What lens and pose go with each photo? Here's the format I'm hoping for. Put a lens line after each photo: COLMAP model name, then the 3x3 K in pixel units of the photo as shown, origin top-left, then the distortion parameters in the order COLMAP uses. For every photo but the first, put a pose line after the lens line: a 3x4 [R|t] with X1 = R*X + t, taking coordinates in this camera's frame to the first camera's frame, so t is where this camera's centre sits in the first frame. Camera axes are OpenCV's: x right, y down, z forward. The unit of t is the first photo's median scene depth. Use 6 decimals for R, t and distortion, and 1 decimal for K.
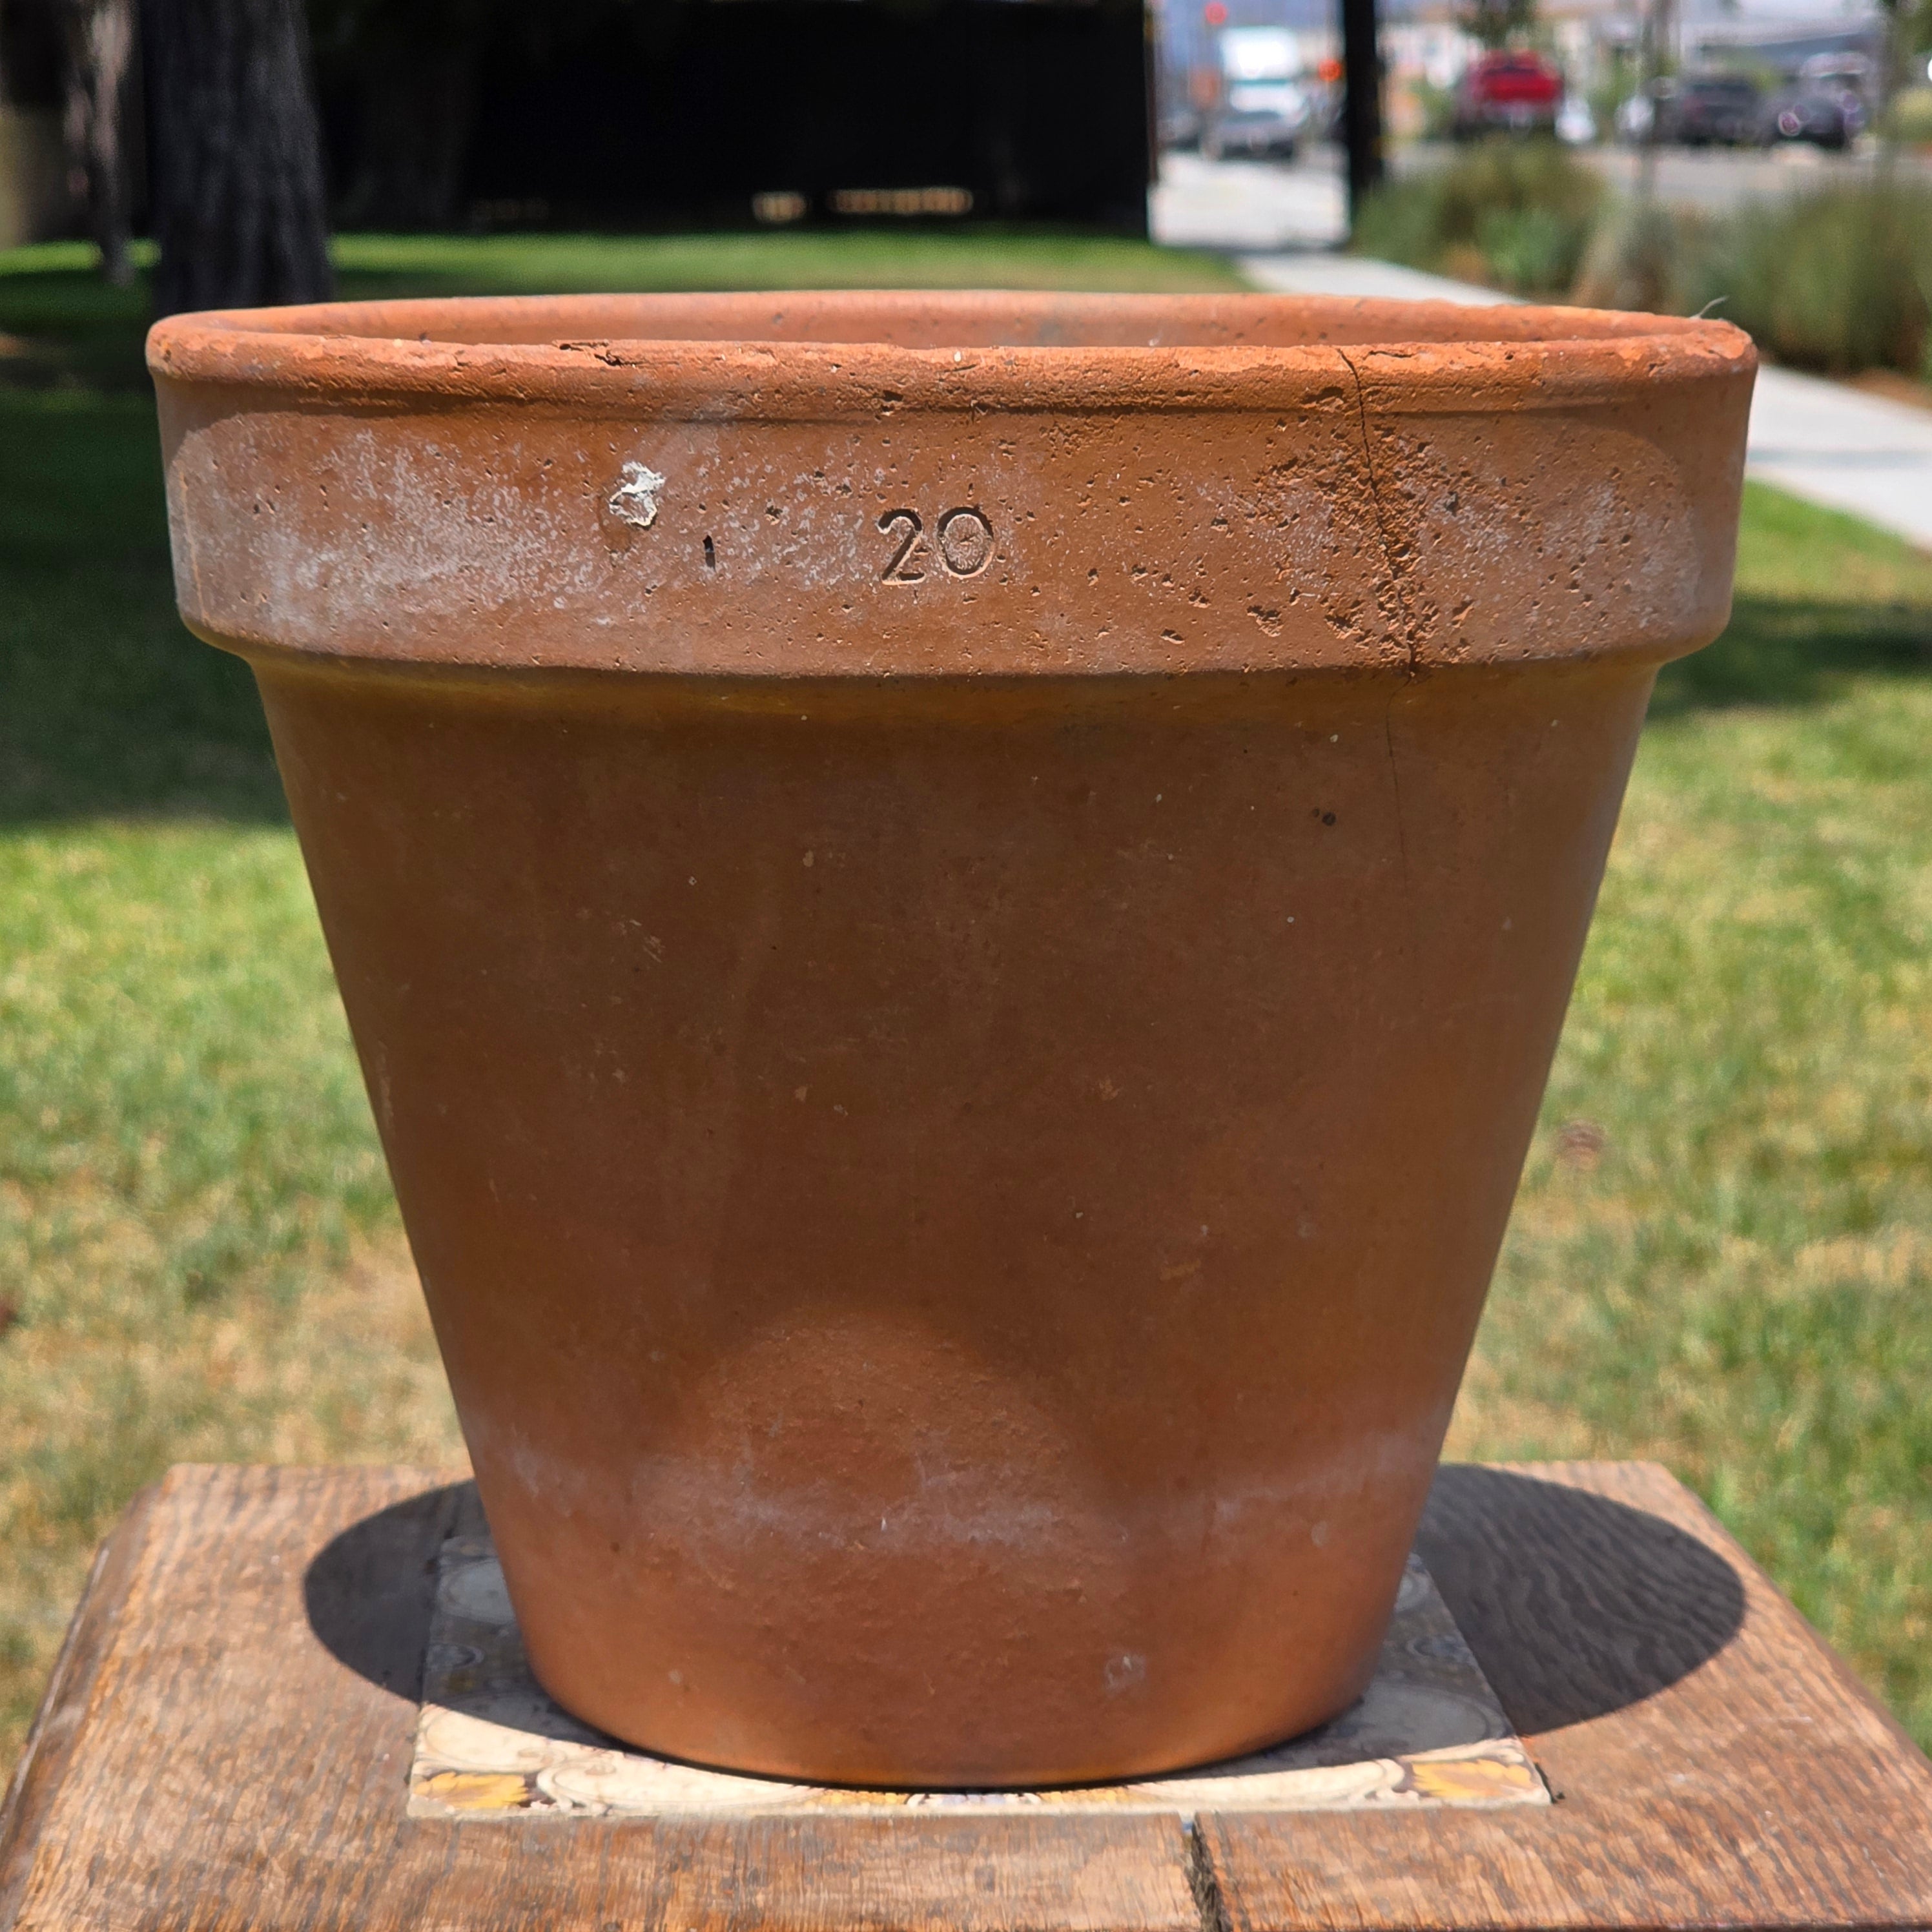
lens RADIAL K [[6025.8, 0, 1004.3], [0, 6025.8, 889.7], [0, 0, 1]] dist [0.041865, 0.000000]
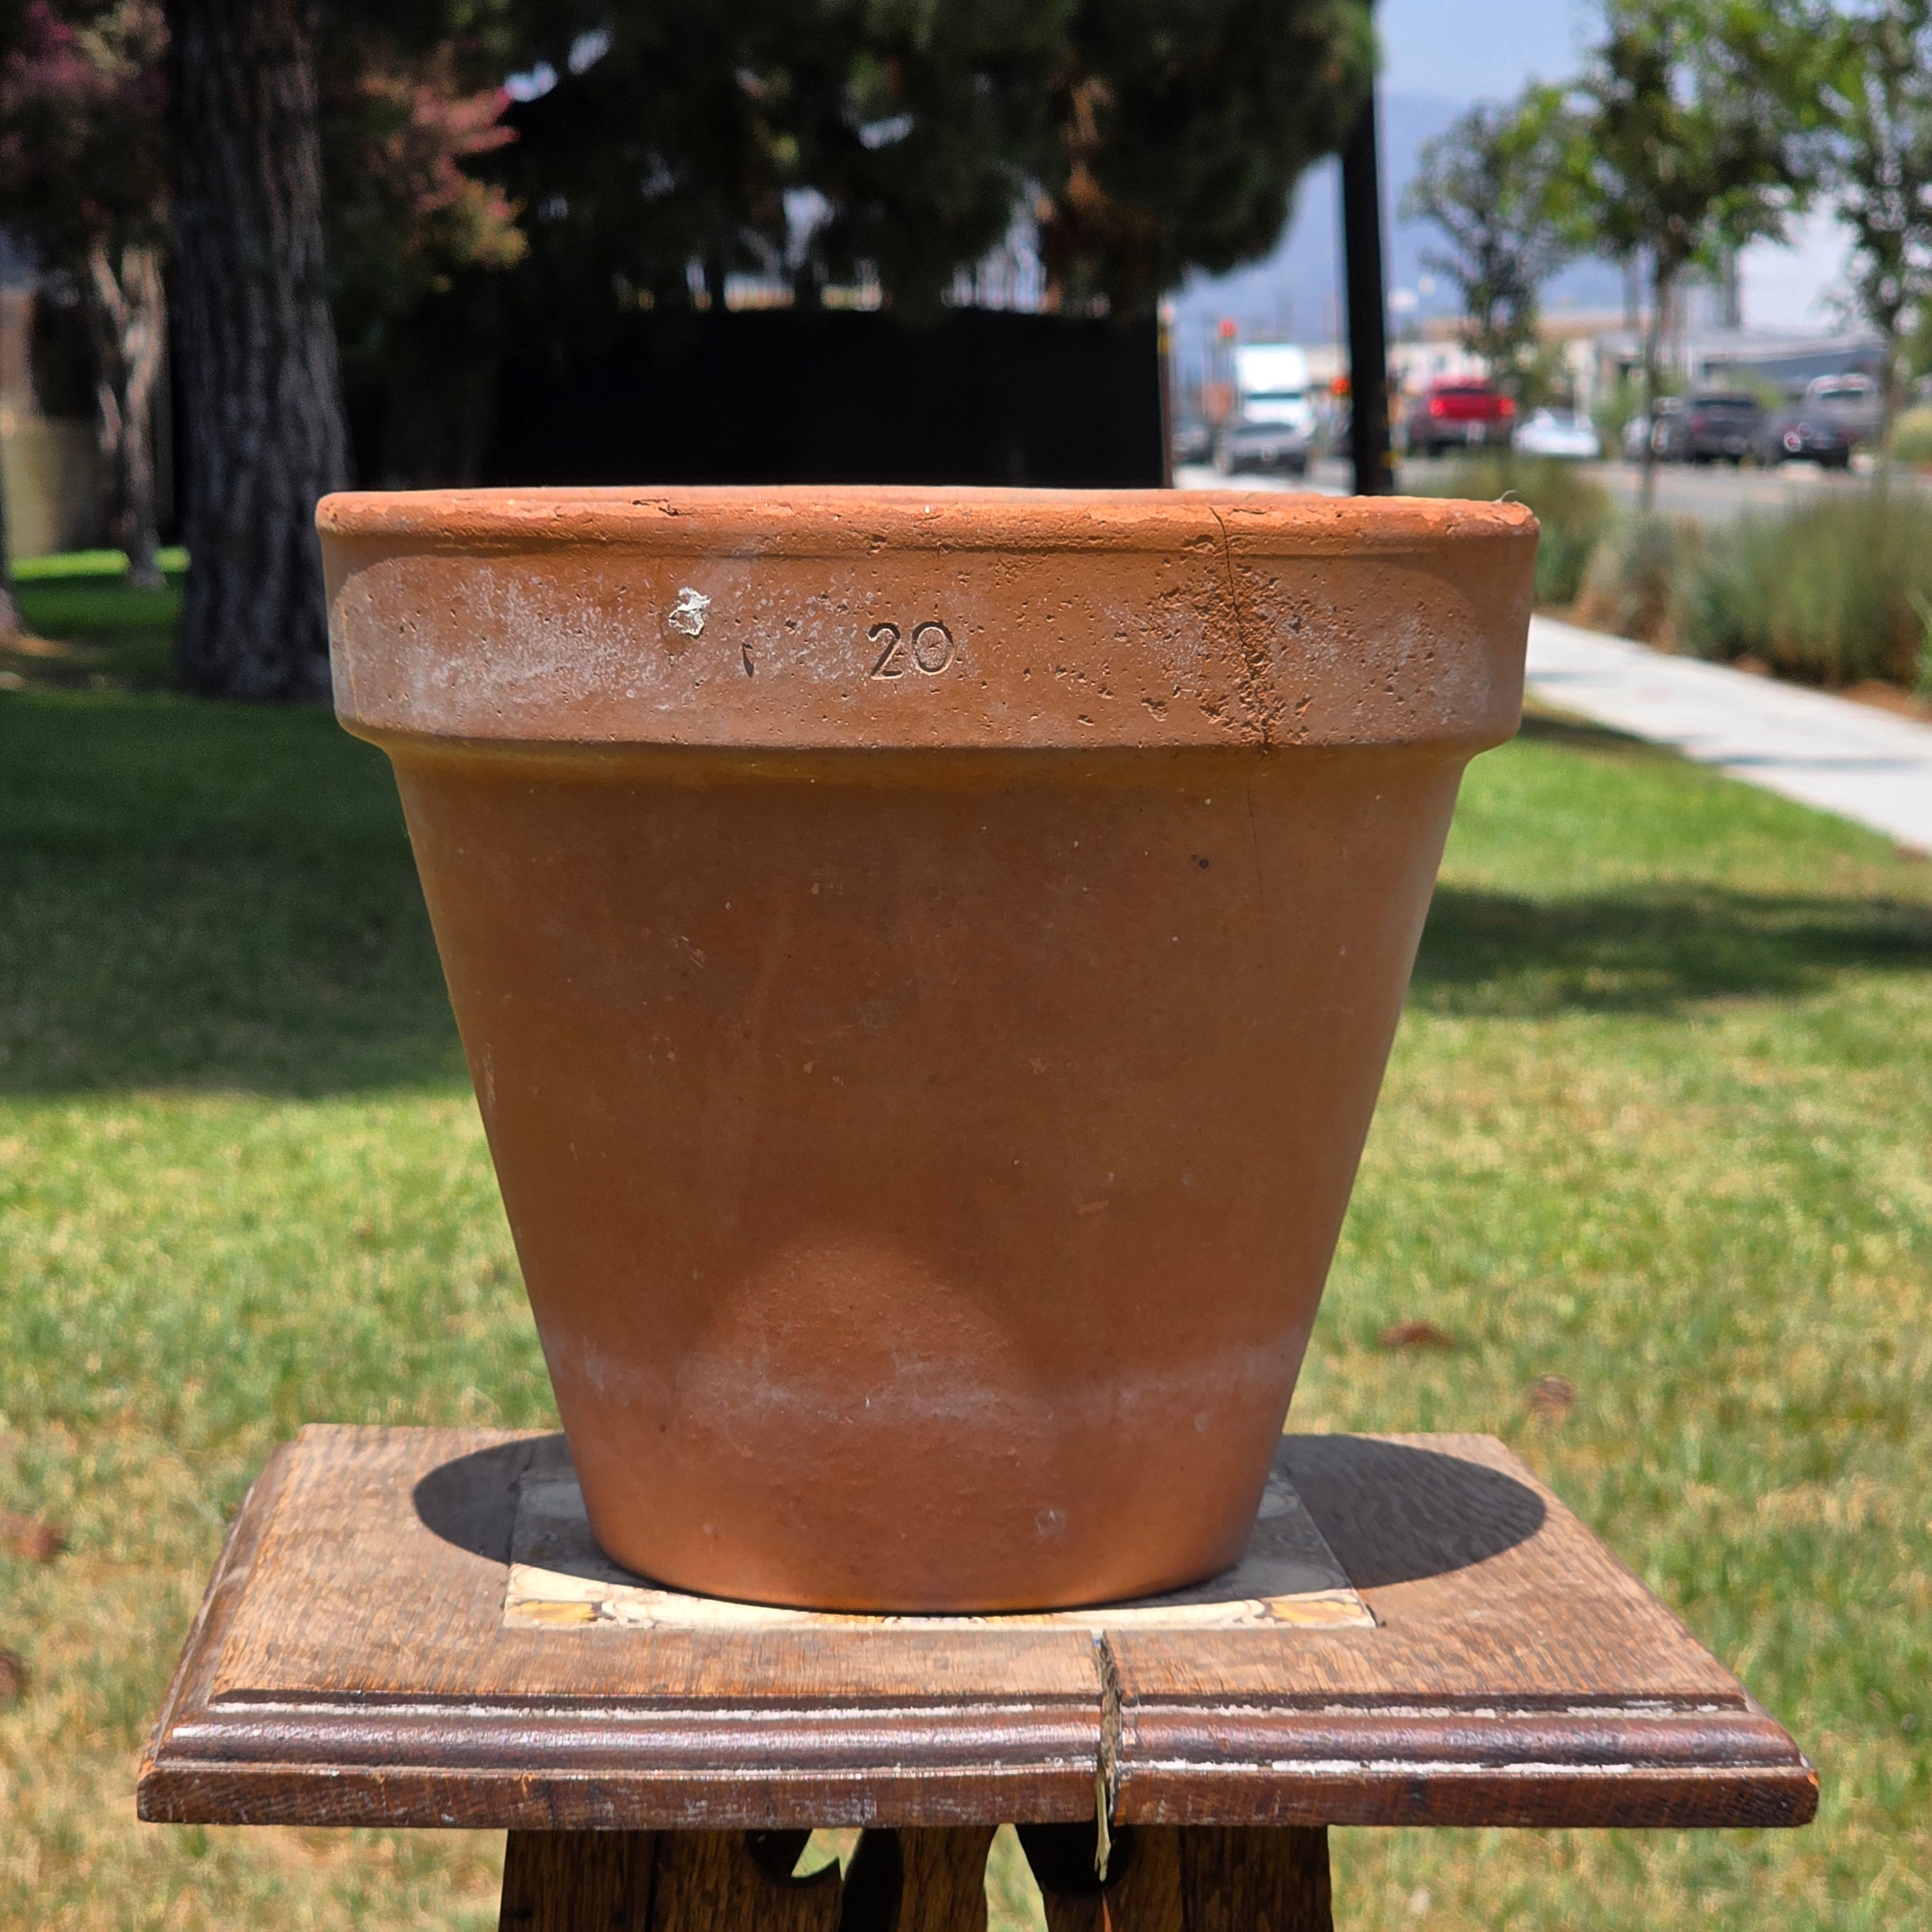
lens RADIAL K [[6025.8, 0, 960.2], [0, 6025.8, 1018.9], [0, 0, 1]] dist [0.041865, 0.000000]
pose [[0.999932, 0.007004, -0.009376, 0.011842], [-0.007290, 0.999498, -0.030841, 0.060933], [0.009155, 0.030907, 0.999480, -0.315138]]
